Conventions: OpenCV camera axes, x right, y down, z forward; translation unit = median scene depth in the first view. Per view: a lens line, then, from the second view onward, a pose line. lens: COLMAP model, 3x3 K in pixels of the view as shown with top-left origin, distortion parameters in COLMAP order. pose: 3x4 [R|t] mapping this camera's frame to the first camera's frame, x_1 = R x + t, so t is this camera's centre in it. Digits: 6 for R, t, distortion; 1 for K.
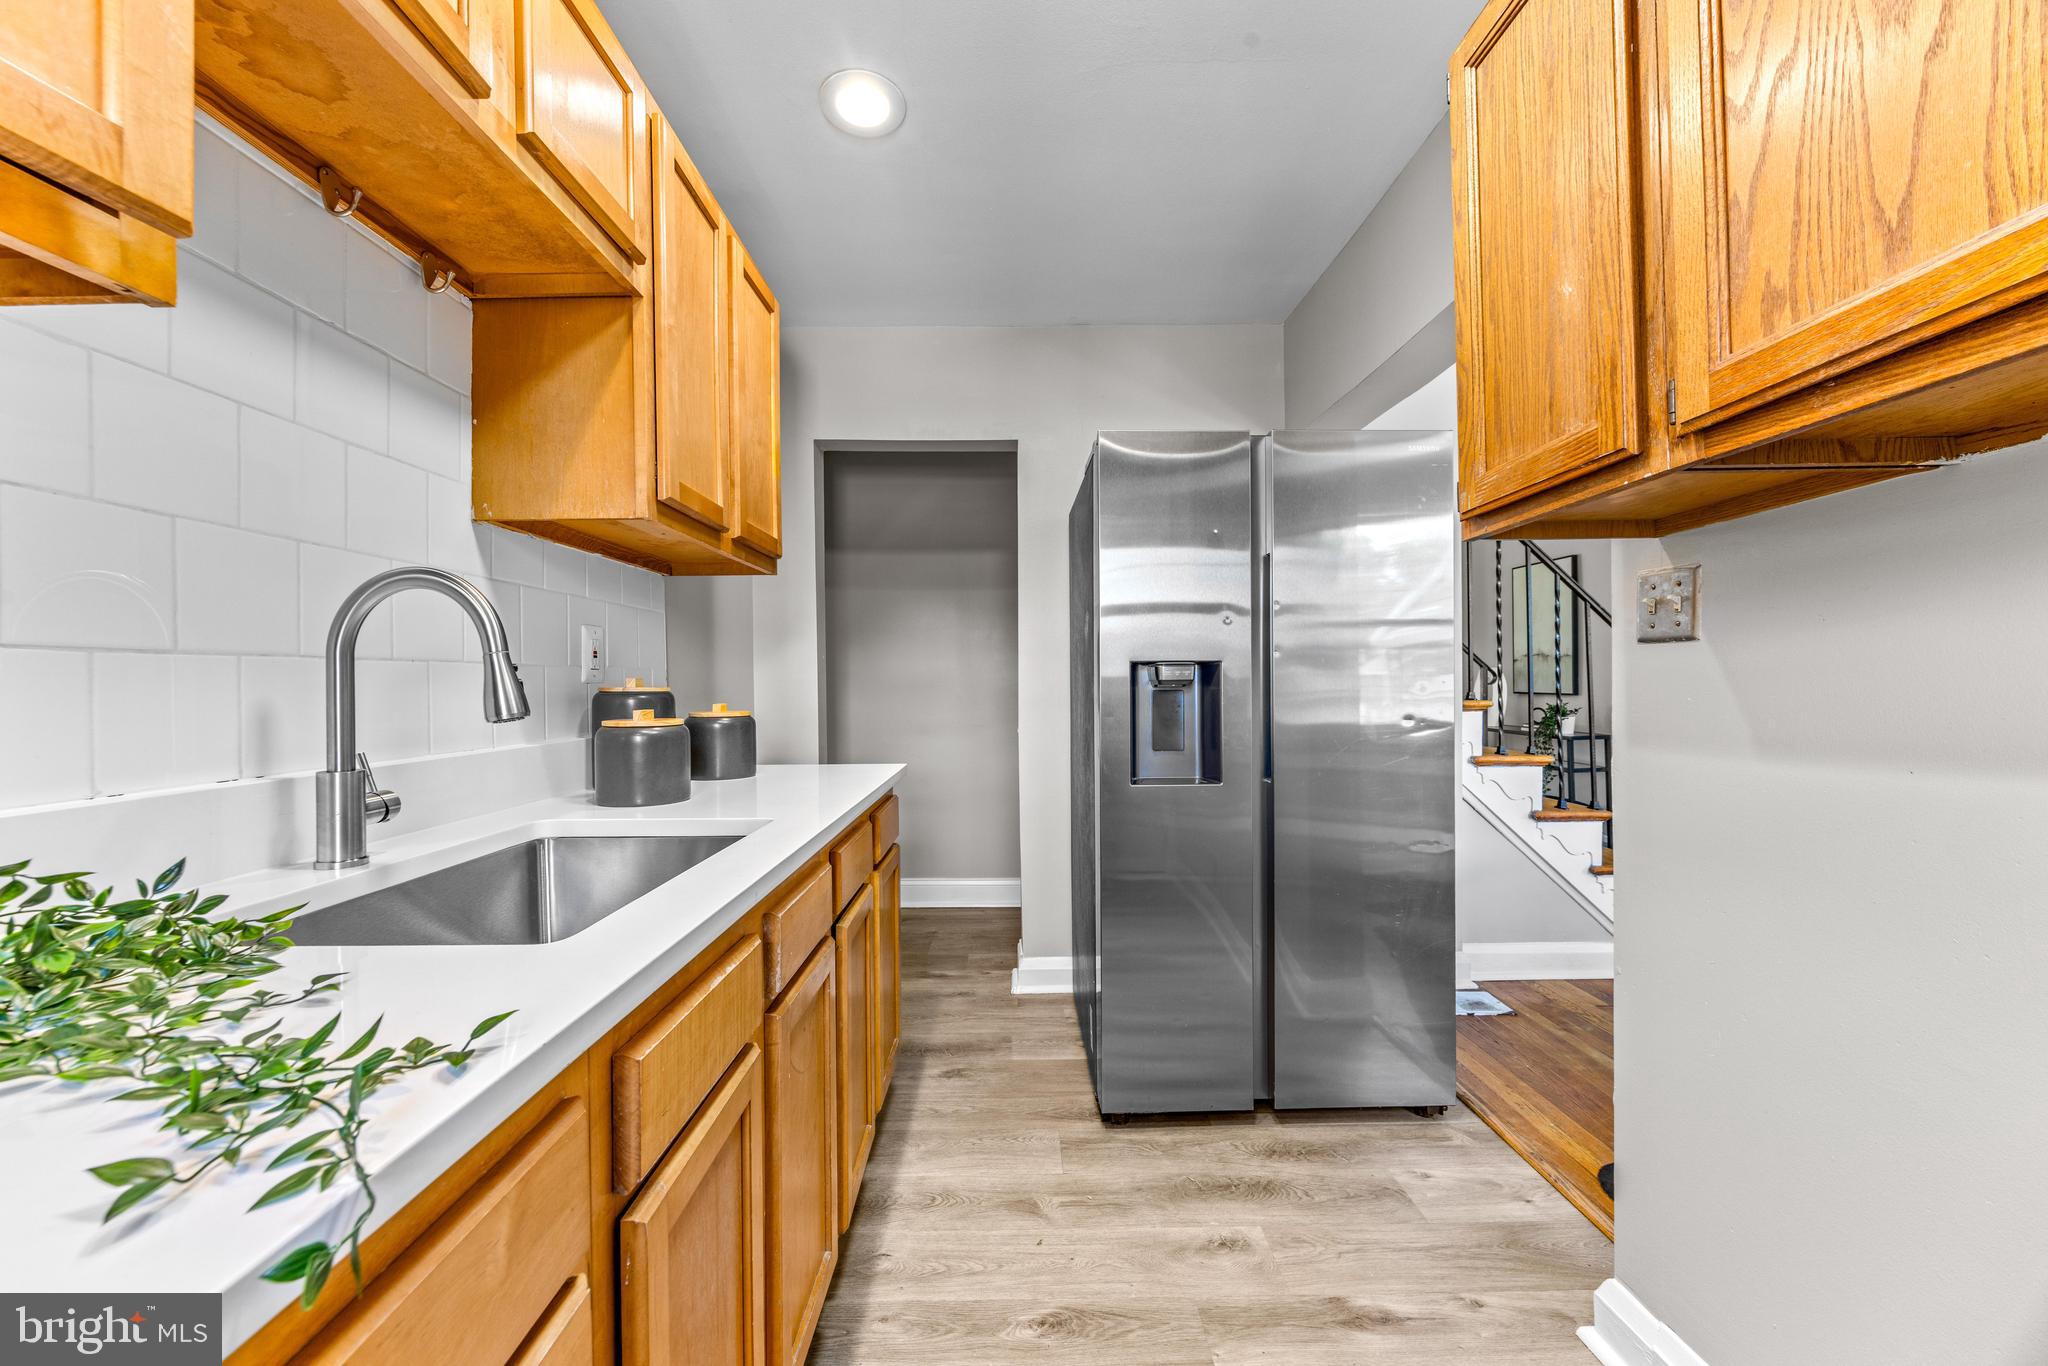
lens RADIAL K [[777.5, 0, 1023.0], [0, 777.5, 686.2], [0, 0, 1]] dist [-0.000318, -0.000076]
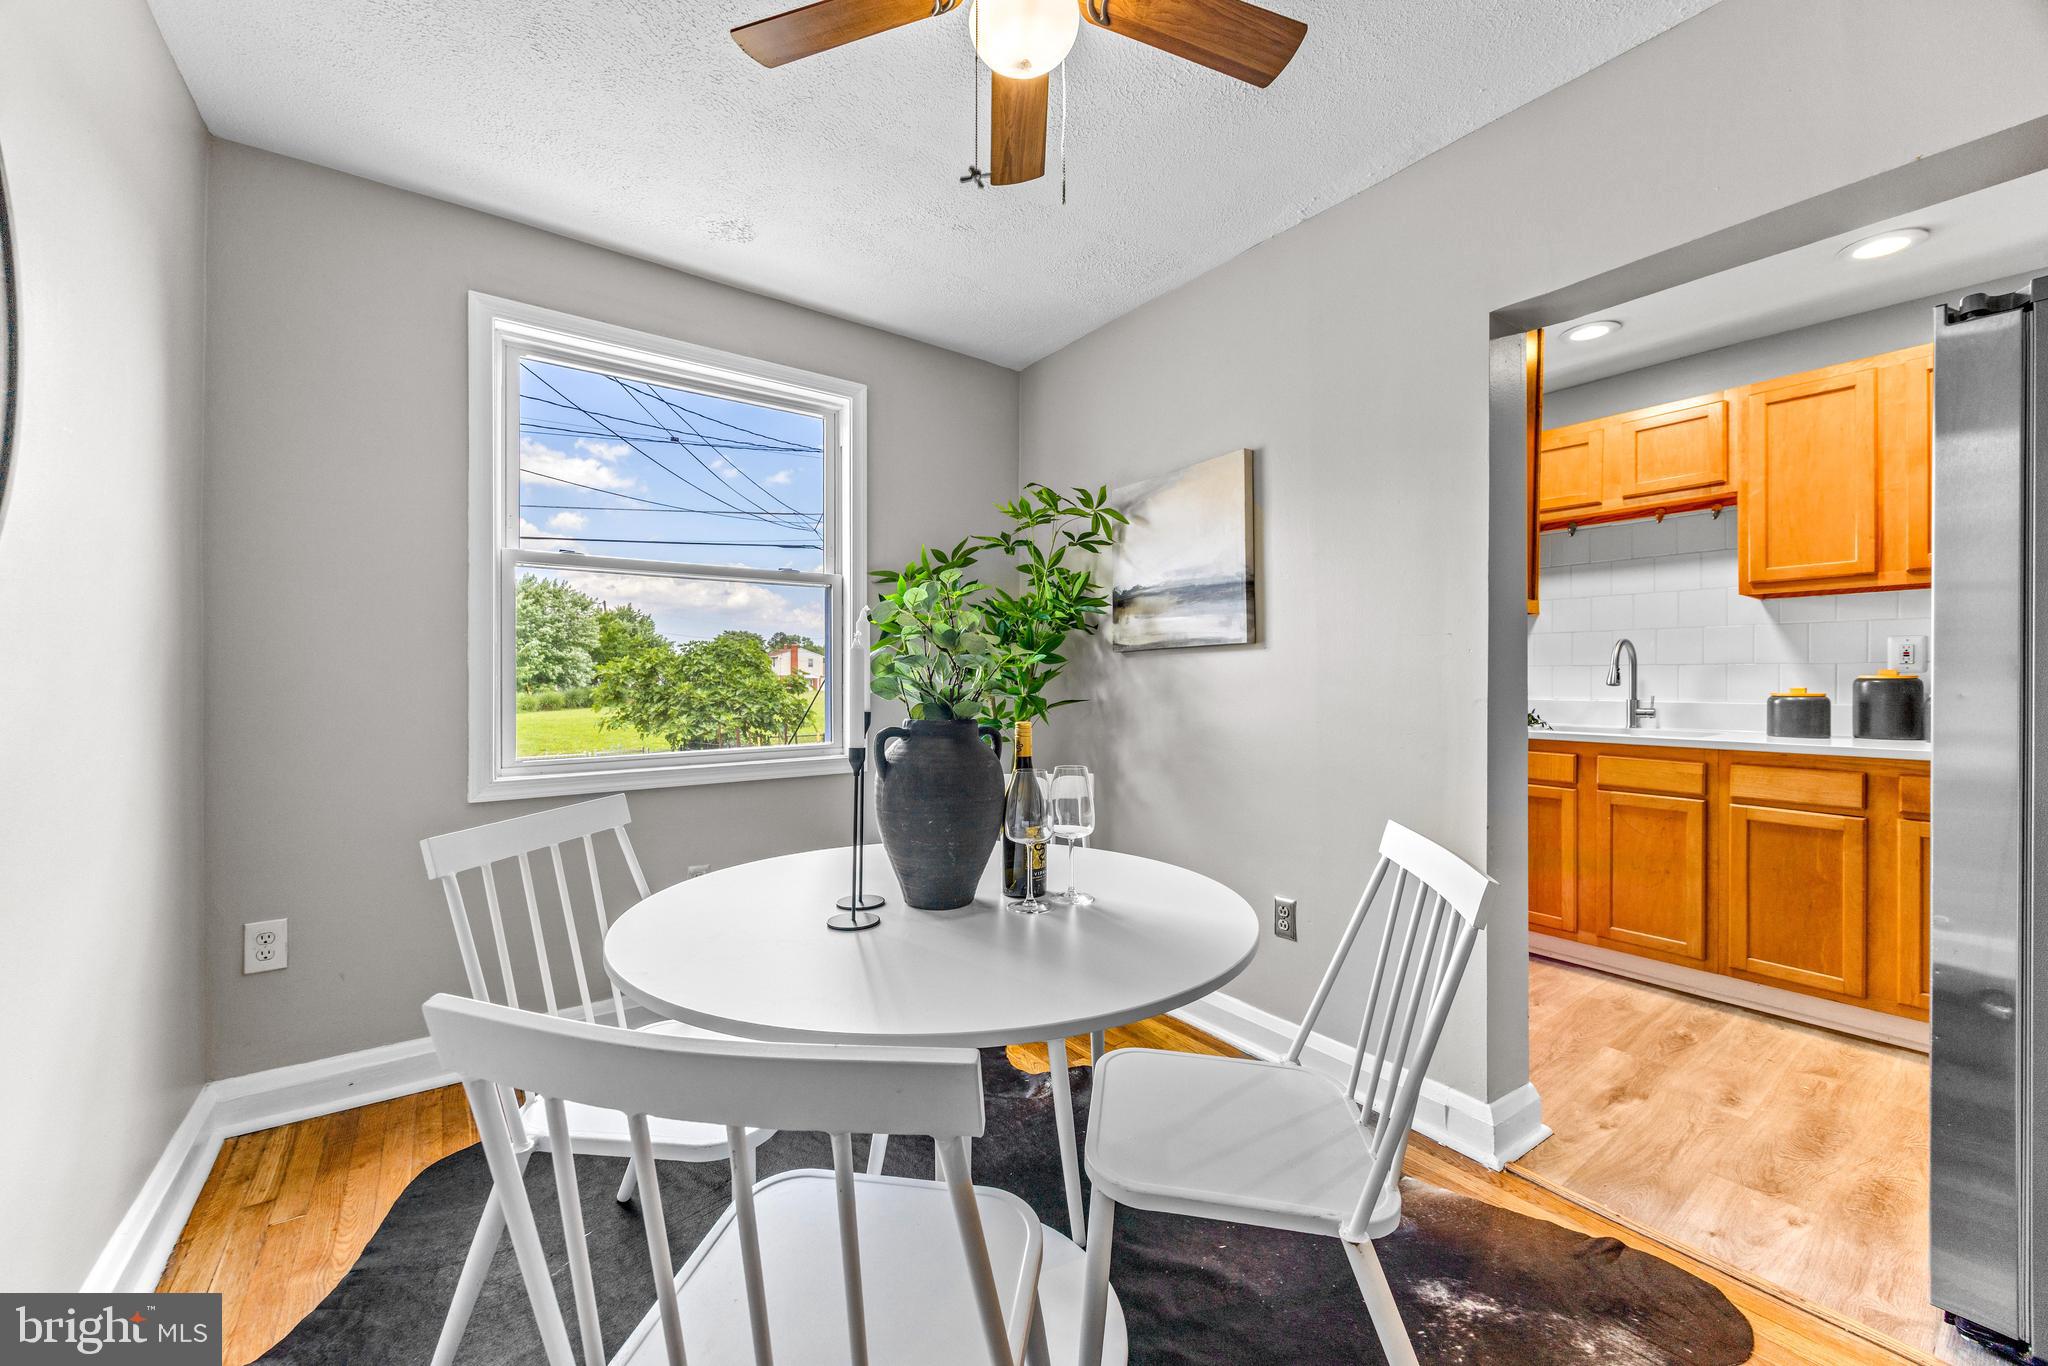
lens RADIAL K [[788.8, 0, 1008.0], [0, 788.8, 674.1], [0, 0, 1]] dist [-0.000909, -0.000196]
pose [[-0.820476, 0.007542, -0.571631, 1.959059], [0.003514, 0.999961, 0.008151, -0.022765], [0.571670, 0.004679, -0.820470, 1.342067]]
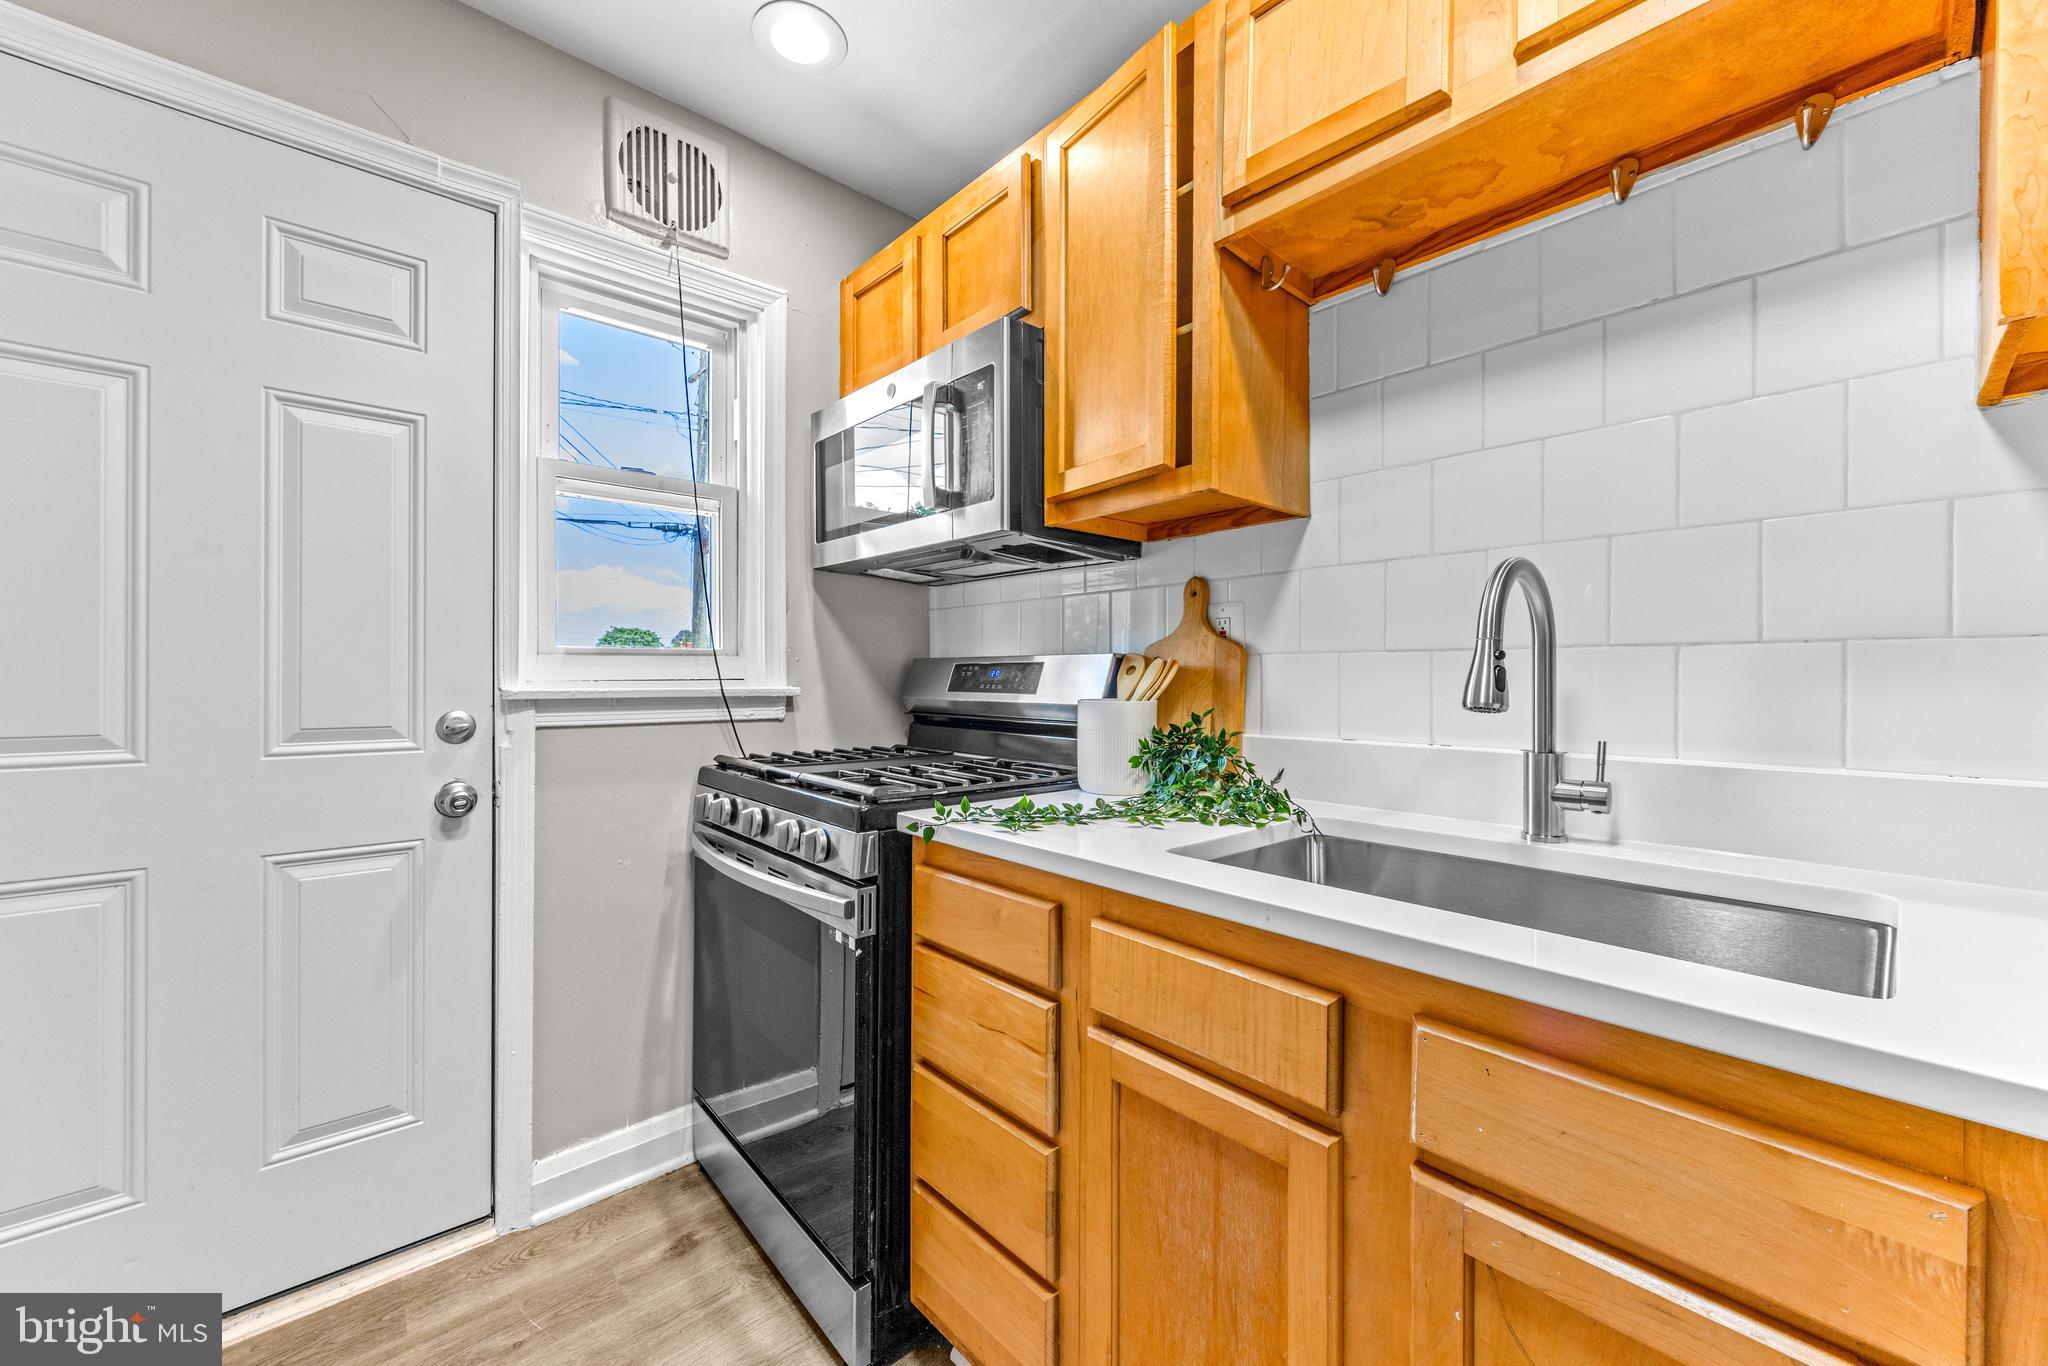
lens RADIAL K [[780.4, 0, 1015.0], [0, 780.4, 677.6], [0, 0, 1]] dist [-0.000492, 0.000191]
pose [[-0.758697, 0.005653, -0.651419, 0.232844], [0.000725, 0.999969, 0.007833, -0.002026], [0.651444, 0.005471, -0.758677, 0.803522]]
